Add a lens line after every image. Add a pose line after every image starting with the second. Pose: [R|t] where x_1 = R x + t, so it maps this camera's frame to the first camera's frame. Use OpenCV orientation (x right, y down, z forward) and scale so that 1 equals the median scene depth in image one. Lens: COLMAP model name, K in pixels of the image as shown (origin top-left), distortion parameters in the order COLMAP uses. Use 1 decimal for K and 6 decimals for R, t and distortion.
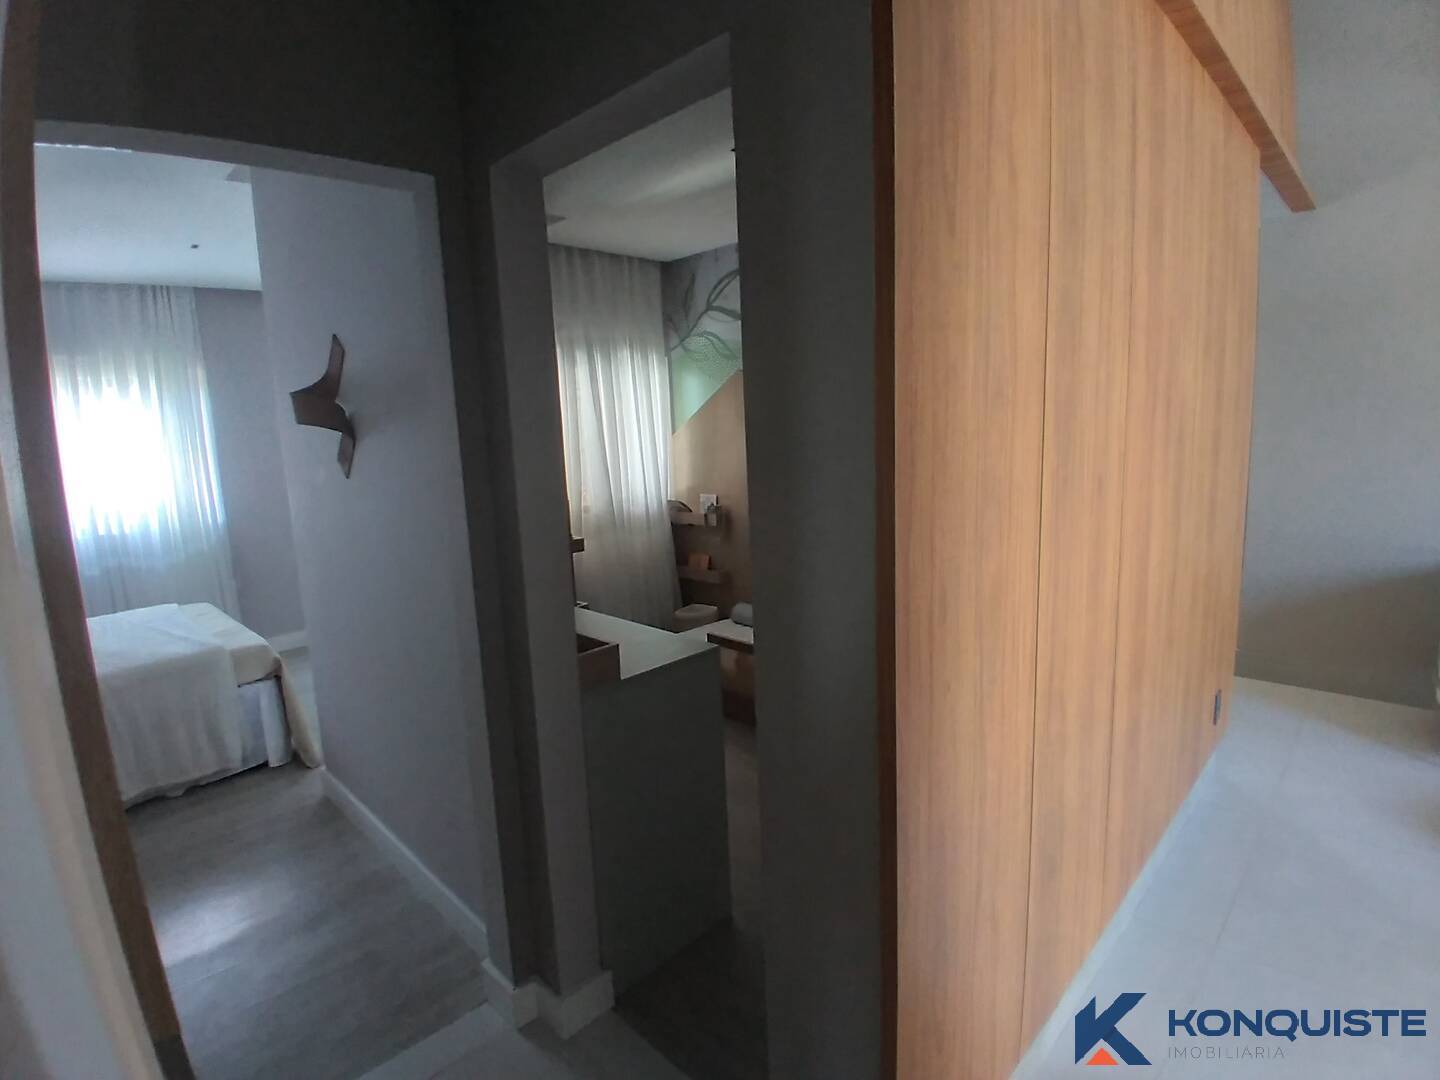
lens RADIAL K [[726.8, 0, 720.0], [0, 726.8, 540.0], [0, 0, 1]] dist [-0.005474, -0.039249]
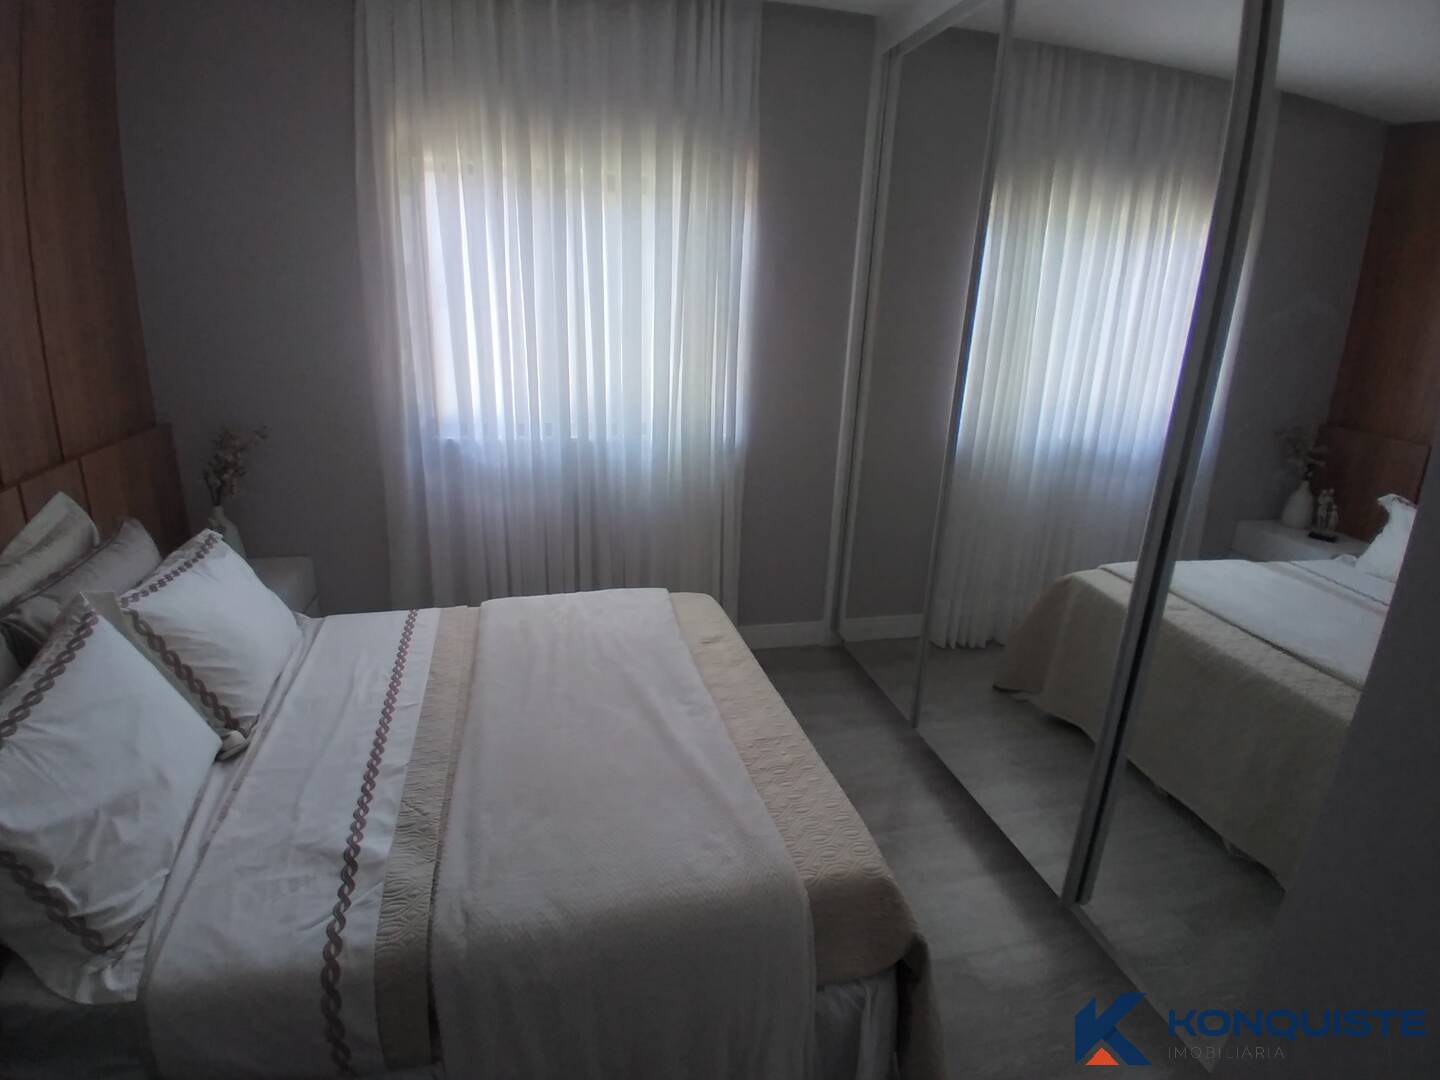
lens RADIAL K [[722.5, 0, 710.7], [0, 722.5, 534.1], [0, 0, 1]] dist [0.012590, -0.052188]
pose [[0.851112, 0.230185, -0.471830, -2.373970], [-0.161016, 0.969891, 0.182719, -0.339214], [0.499683, -0.079542, 0.862549, 2.644778]]
